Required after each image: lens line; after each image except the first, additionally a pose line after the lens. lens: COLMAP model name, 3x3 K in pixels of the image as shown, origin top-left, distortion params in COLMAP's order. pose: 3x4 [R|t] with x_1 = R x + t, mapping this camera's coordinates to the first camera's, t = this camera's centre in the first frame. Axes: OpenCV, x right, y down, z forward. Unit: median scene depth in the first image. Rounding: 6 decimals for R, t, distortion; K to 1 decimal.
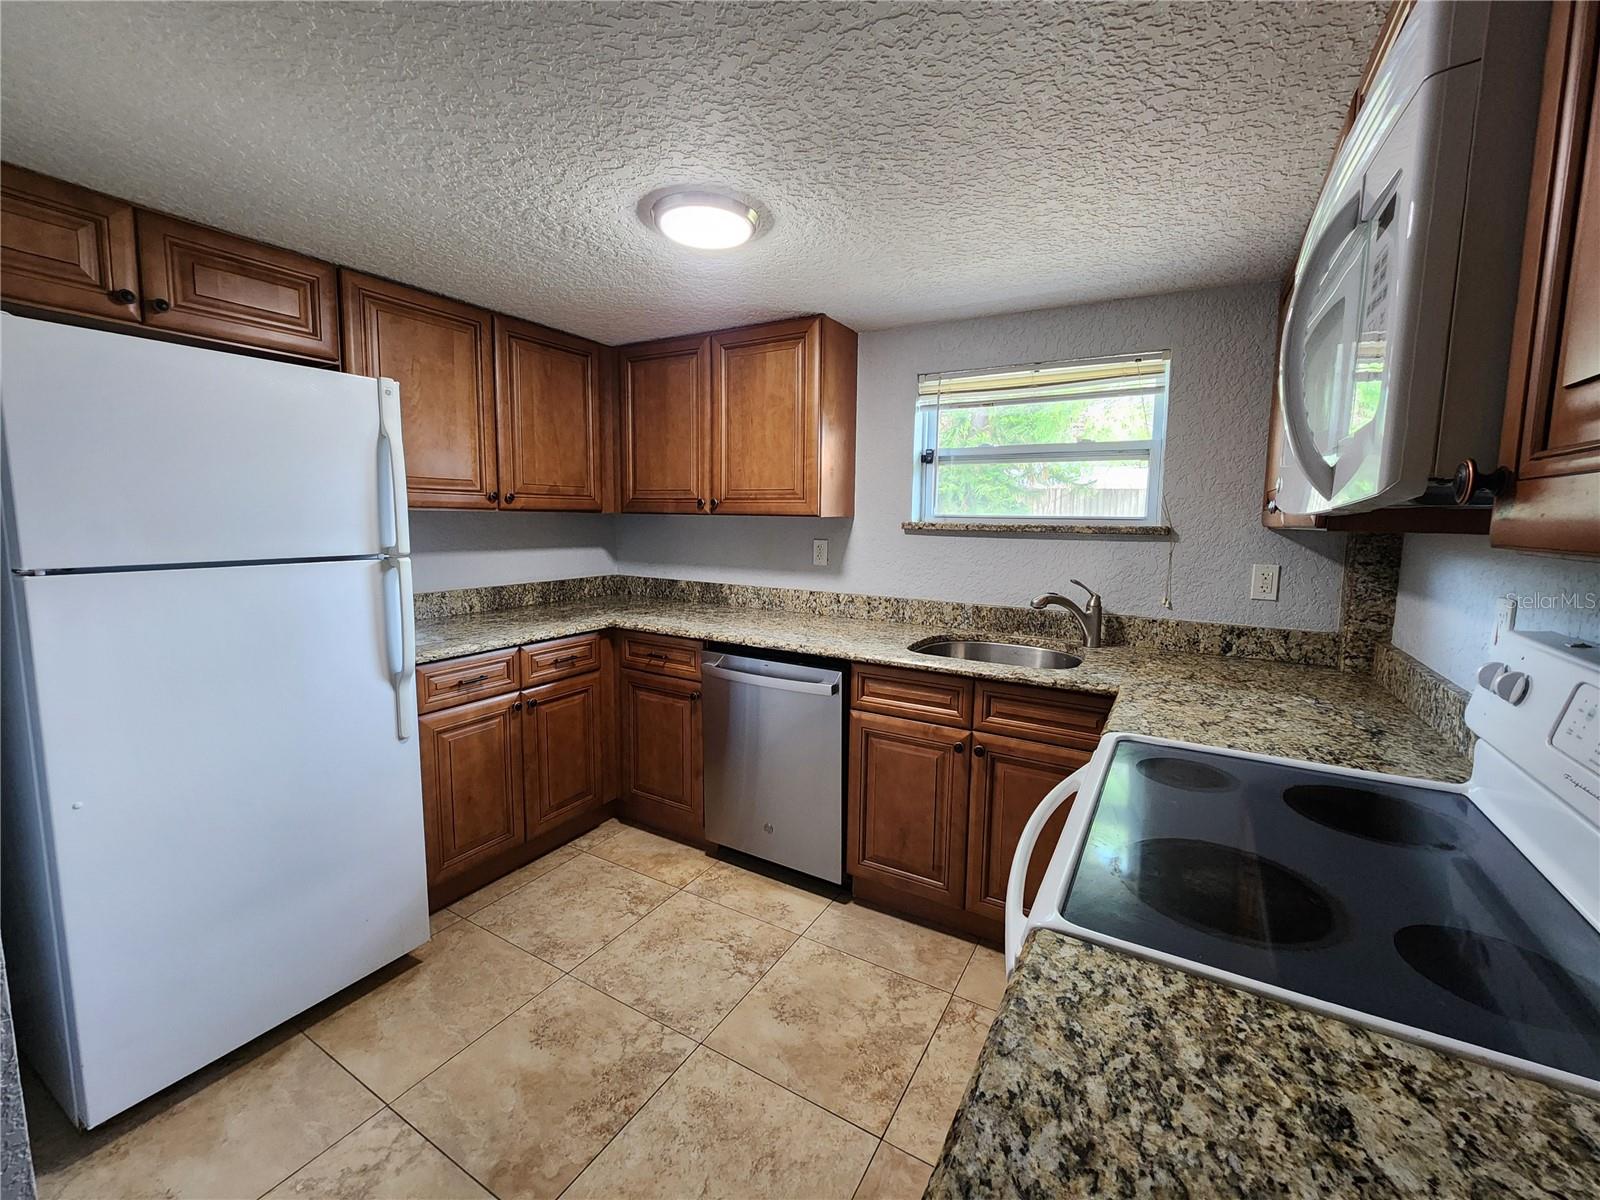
lens RADIAL K [[651.1, 0, 812.8], [0, 651.1, 584.5], [0, 0, 1]] dist [-0.000278, -0.001114]
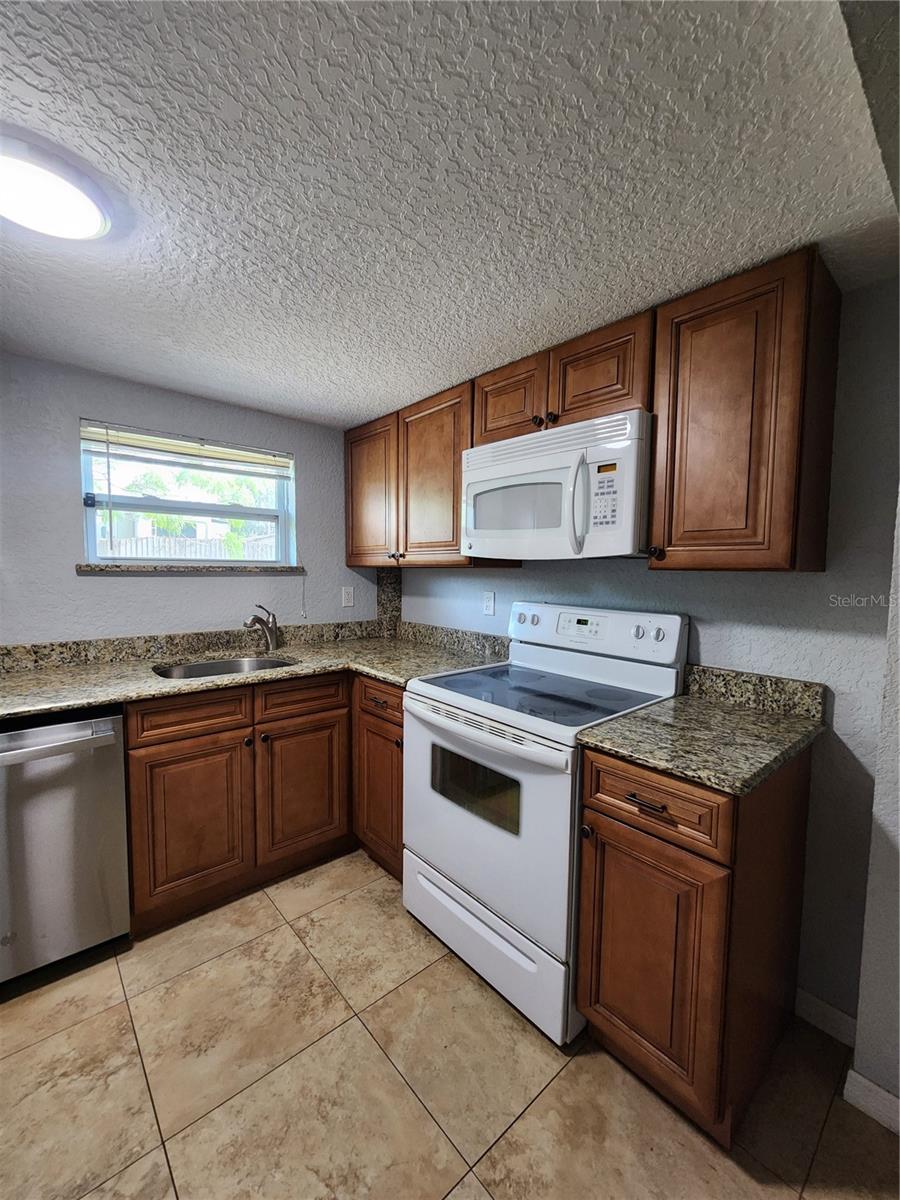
lens RADIAL K [[488.3, 0, 460.6], [0, 488.3, 604.6], [0, 0, 1]] dist [-0.000278, -0.001114]
pose [[0.316027, -0.079887, 0.945381, -0.500636], [0.092939, 0.994263, 0.052949, -0.024912], [-0.944187, 0.071129, 0.321639, 0.278835]]
